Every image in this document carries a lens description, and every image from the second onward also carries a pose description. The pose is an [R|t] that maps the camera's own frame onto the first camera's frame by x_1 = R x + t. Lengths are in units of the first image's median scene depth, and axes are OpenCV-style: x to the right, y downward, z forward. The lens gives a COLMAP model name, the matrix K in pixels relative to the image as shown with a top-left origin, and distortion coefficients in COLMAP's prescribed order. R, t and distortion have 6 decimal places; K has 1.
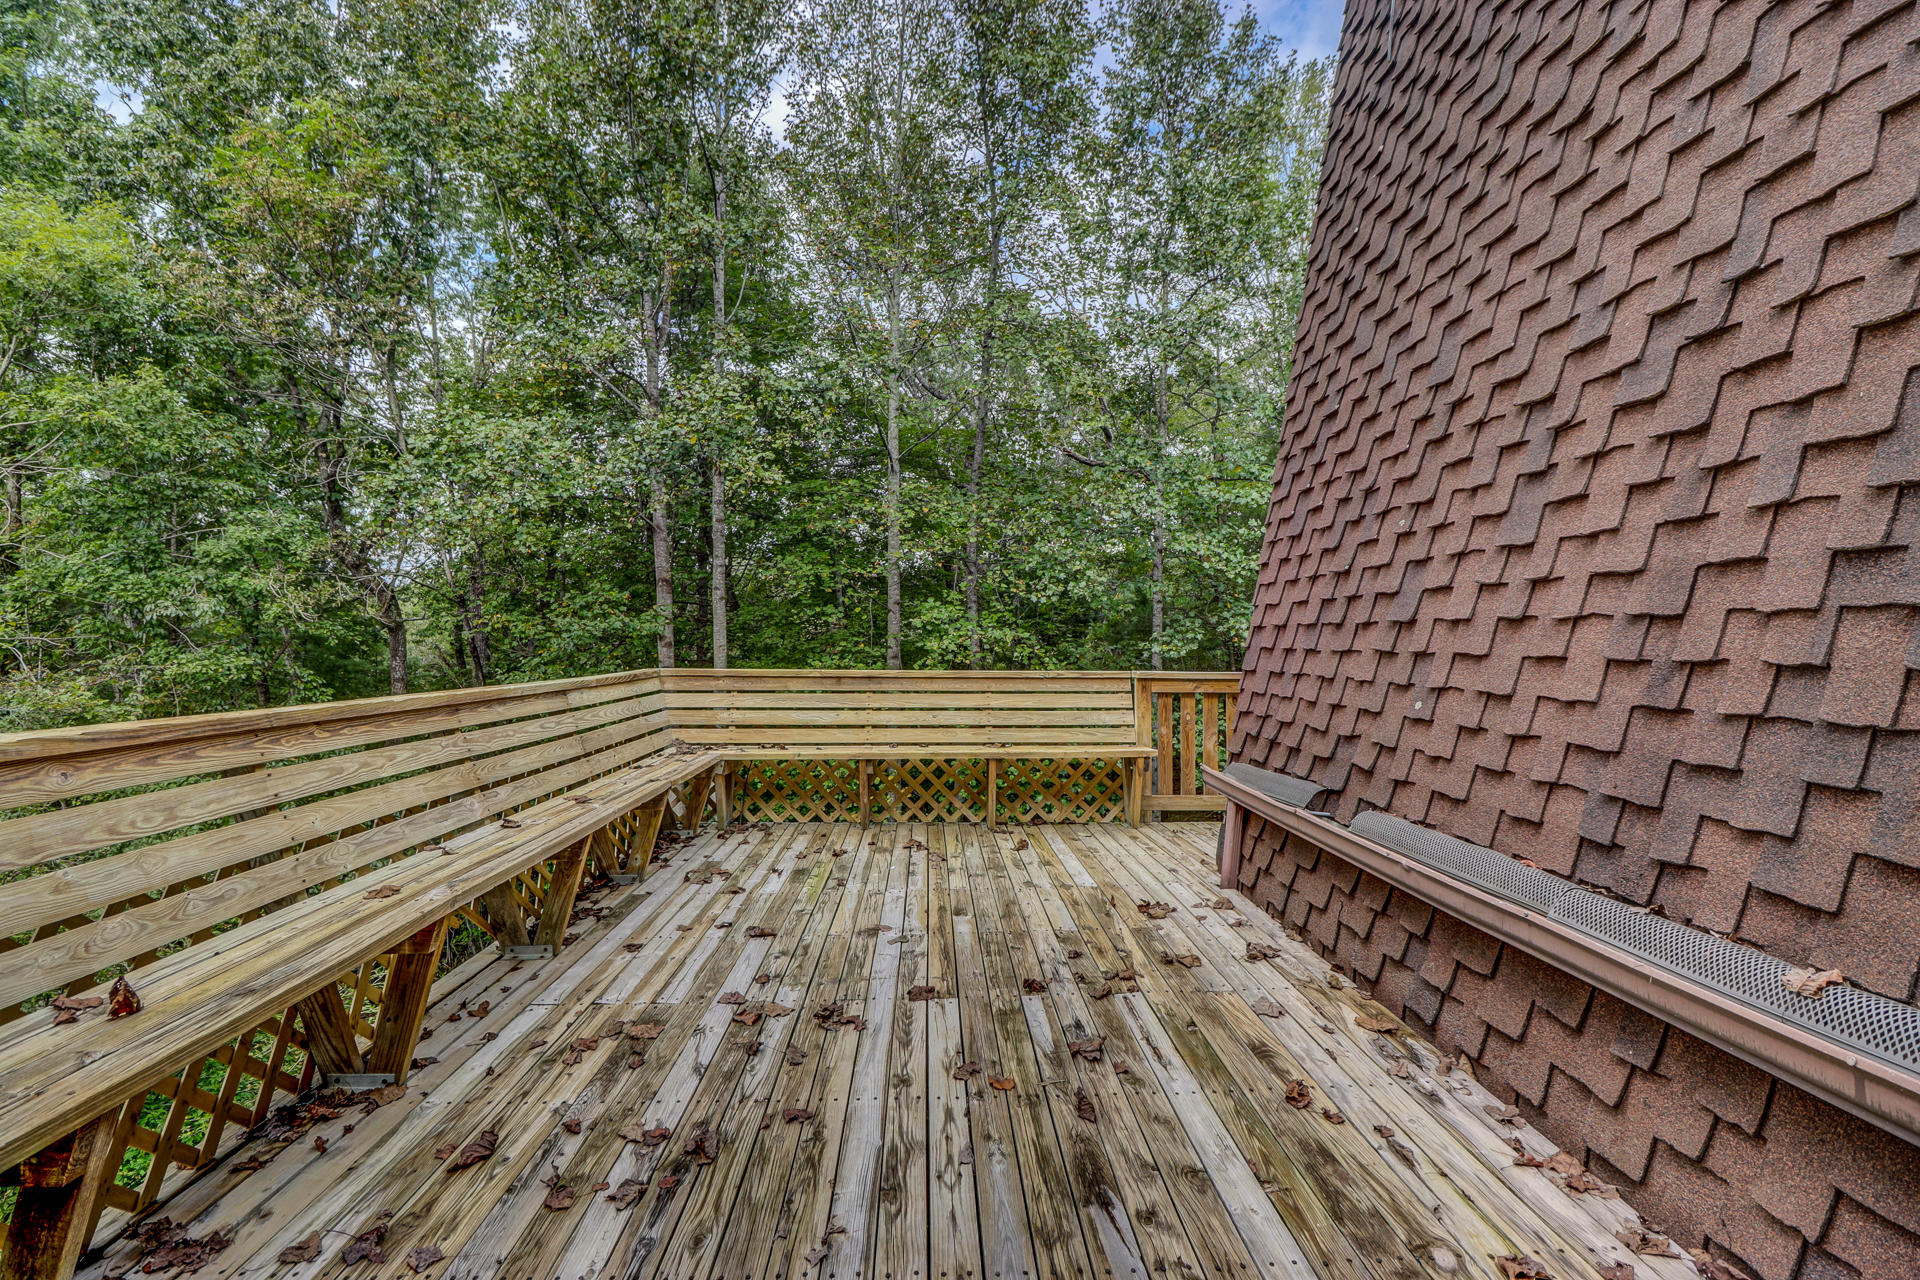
lens RADIAL K [[884.8, 0, 939.0], [0, 884.8, 630.4], [0, 0, 1]] dist [0.018479, -0.014265]
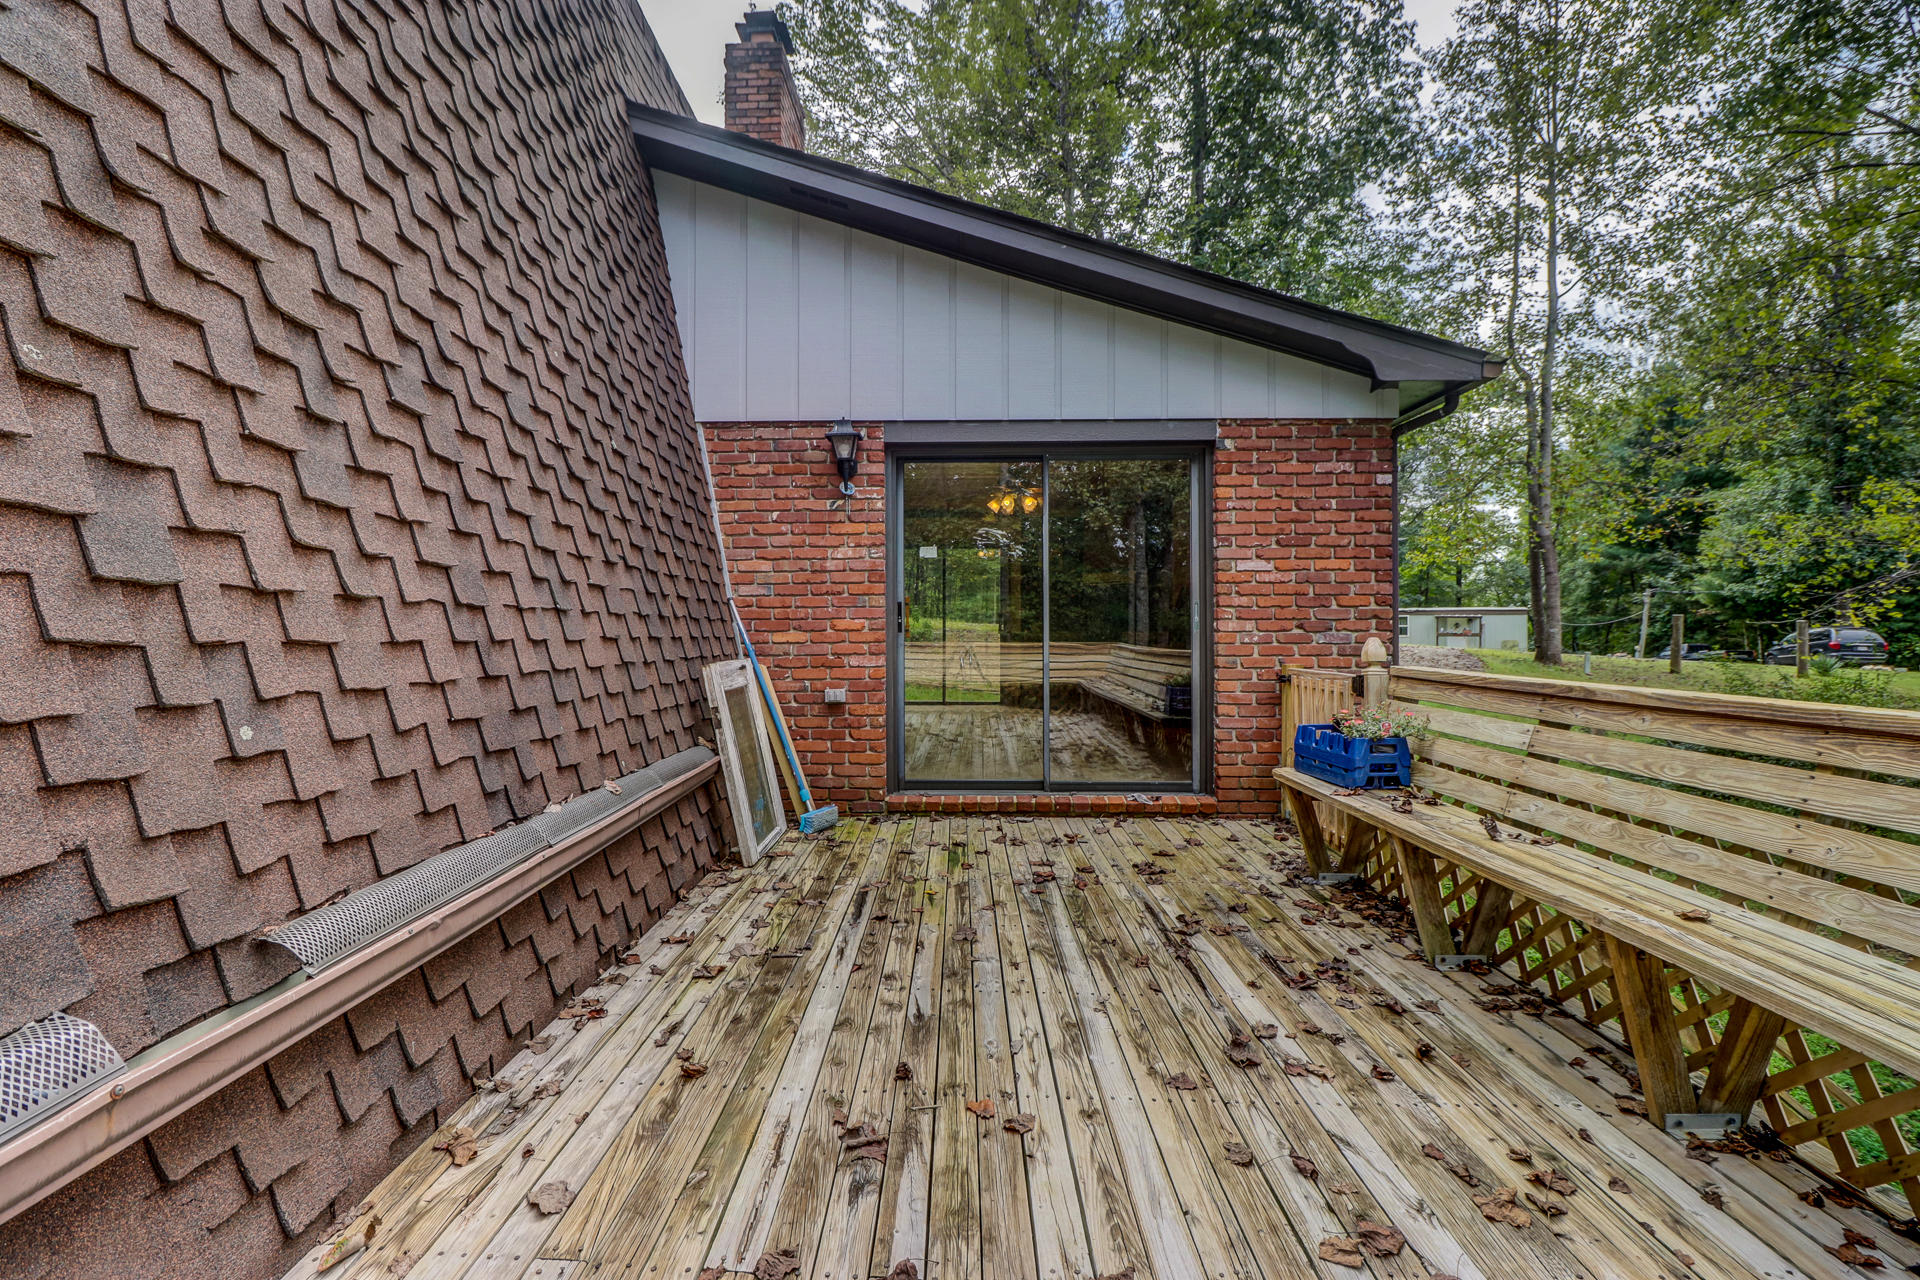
lens RADIAL K [[884.8, 0, 939.0], [0, 884.8, 630.4], [0, 0, 1]] dist [0.018479, -0.014265]
pose [[-0.999227, -0.001161, 0.039296, 0.084552], [-0.001716, 0.999899, -0.014087, 0.033408], [-0.039276, -0.014143, -0.999128, 2.095679]]
